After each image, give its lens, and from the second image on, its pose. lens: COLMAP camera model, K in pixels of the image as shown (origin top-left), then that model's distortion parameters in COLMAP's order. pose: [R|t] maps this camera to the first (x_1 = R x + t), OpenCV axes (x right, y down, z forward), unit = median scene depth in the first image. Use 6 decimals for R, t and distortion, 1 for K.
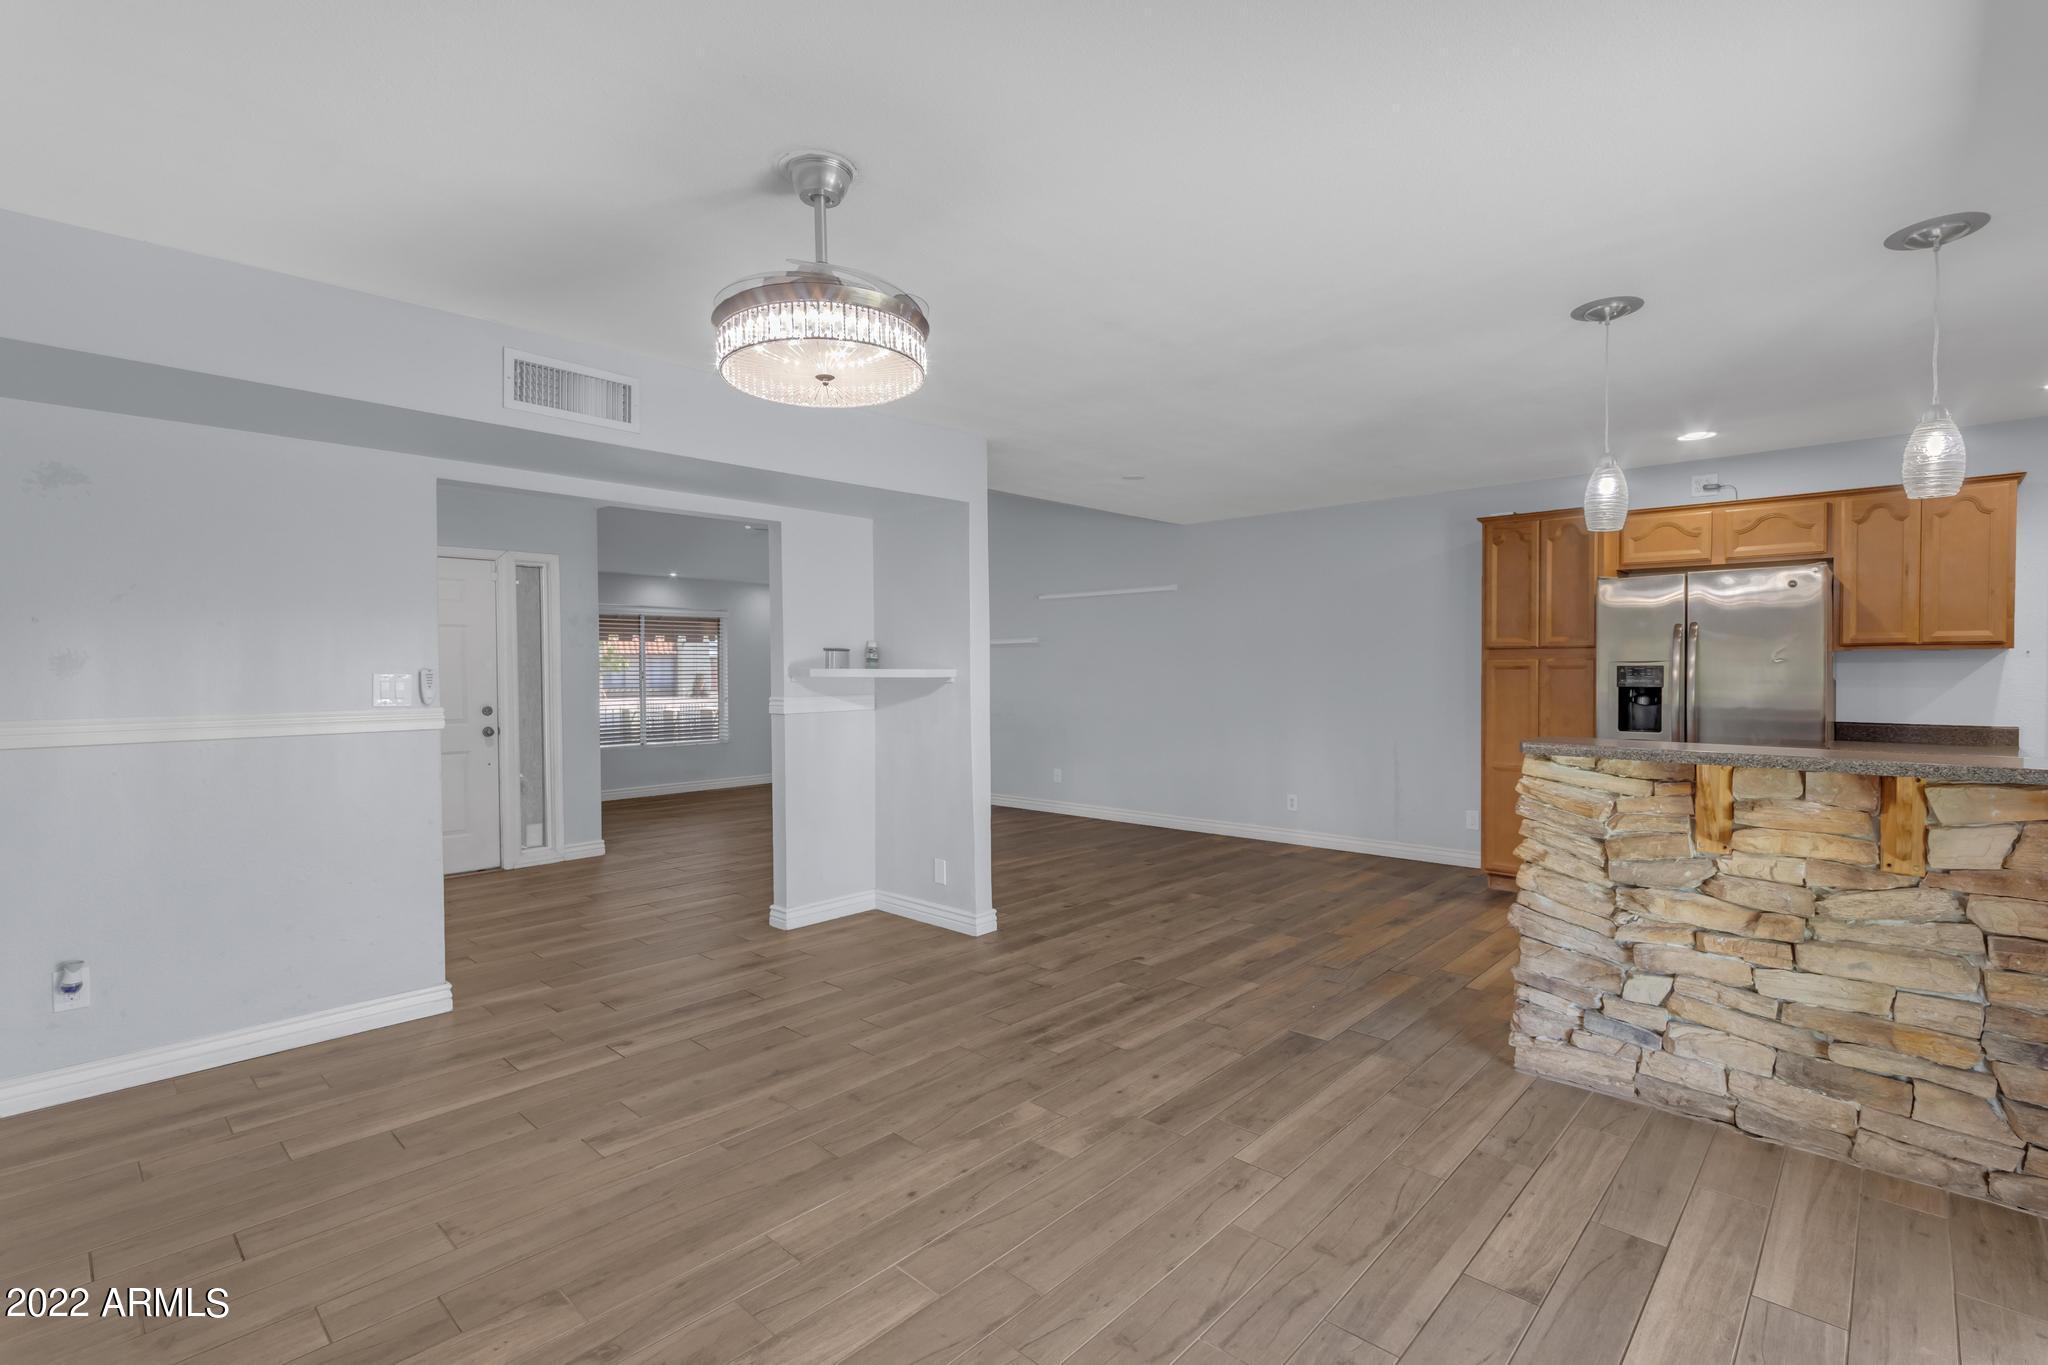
lens RADIAL K [[941.6, 0, 1019.9], [0, 941.6, 684.7], [0, 0, 1]] dist [0.002659, 0.000392]
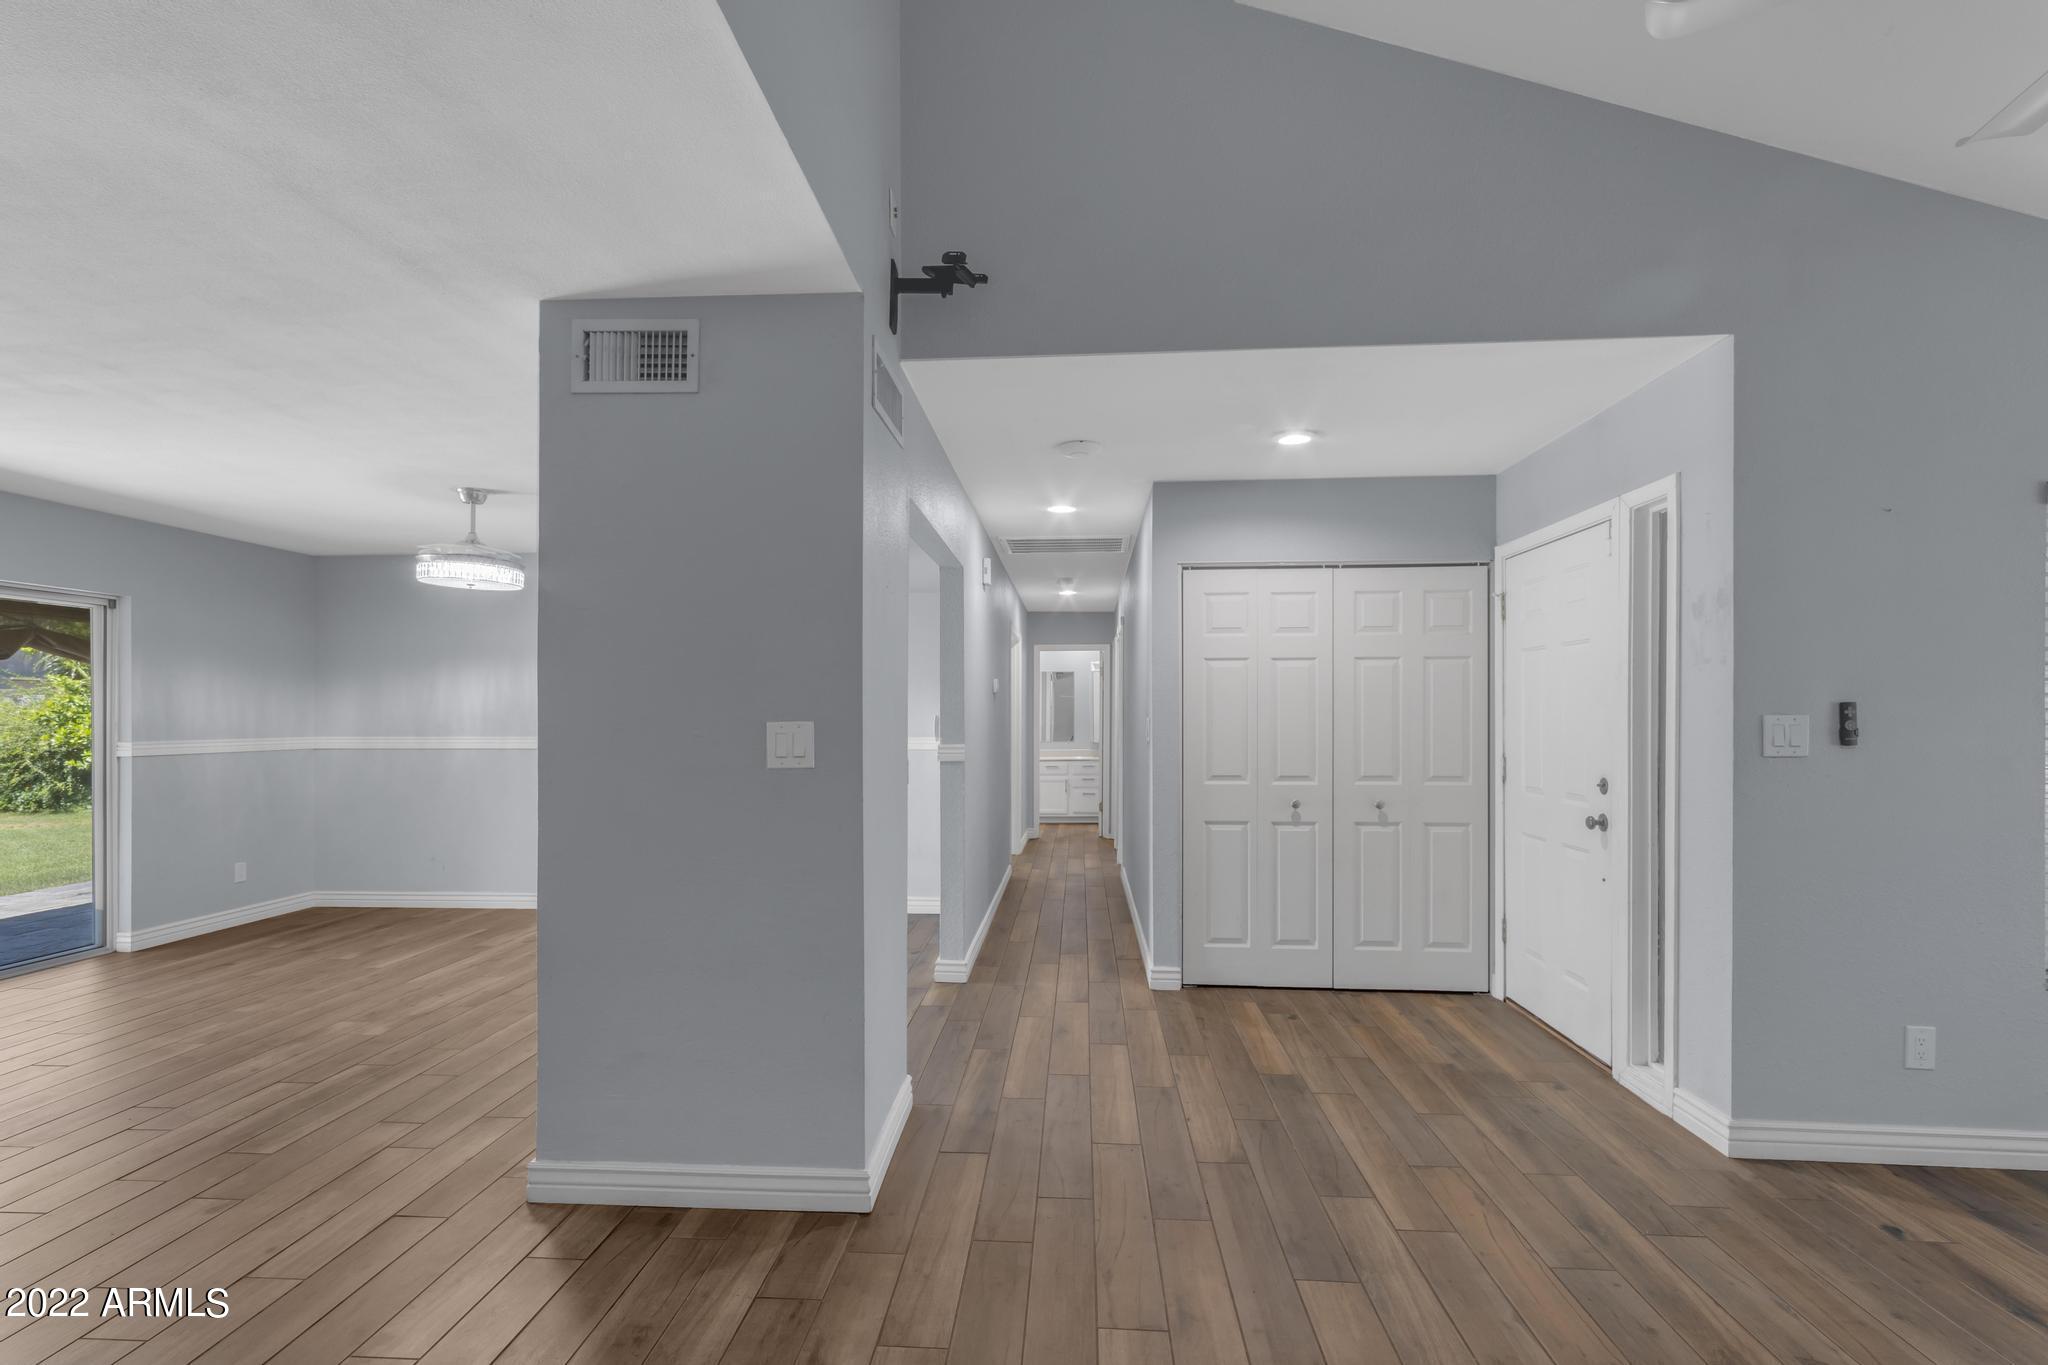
lens RADIAL K [[964.3, 0, 1014.0], [0, 964.3, 714.1], [0, 0, 1]] dist [-0.000623, -0.000016]
pose [[-0.773856, 0.005815, -0.633335, 0.148783], [-0.005980, 0.999846, 0.016486, -0.042863], [0.633333, 0.016545, -0.773702, 2.198655]]
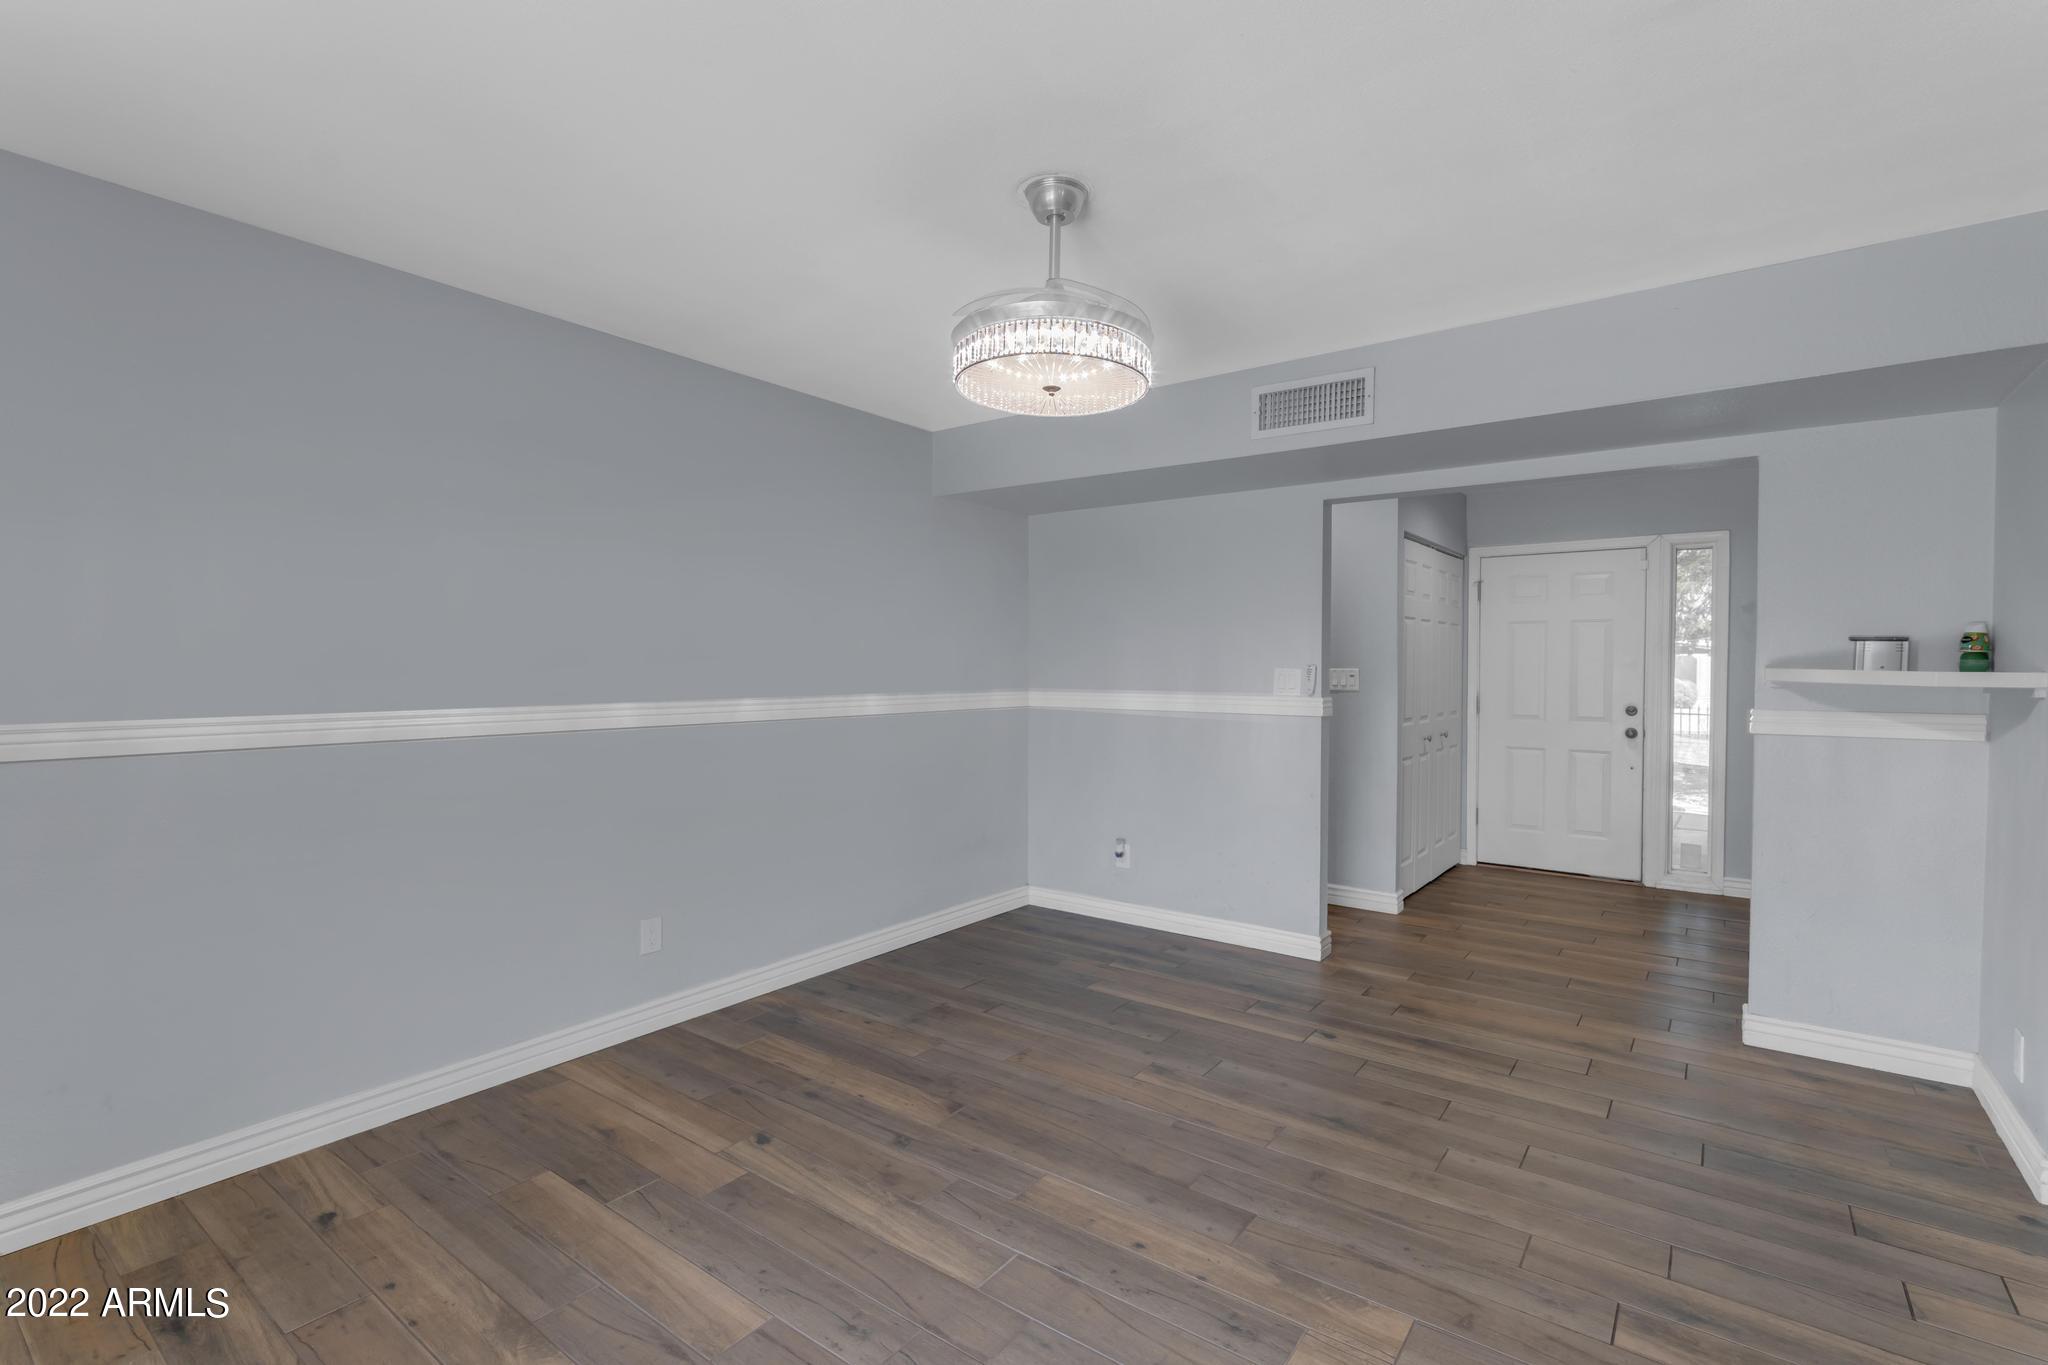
lens RADIAL K [[941.6, 0, 1019.9], [0, 941.6, 684.7], [0, 0, 1]] dist [0.002659, 0.000392]
pose [[0.113201, 0.028830, -0.993154, 0.520260], [-0.023112, 0.999385, 0.026377, -0.015374], [0.993303, 0.019968, 0.113798, 0.526972]]
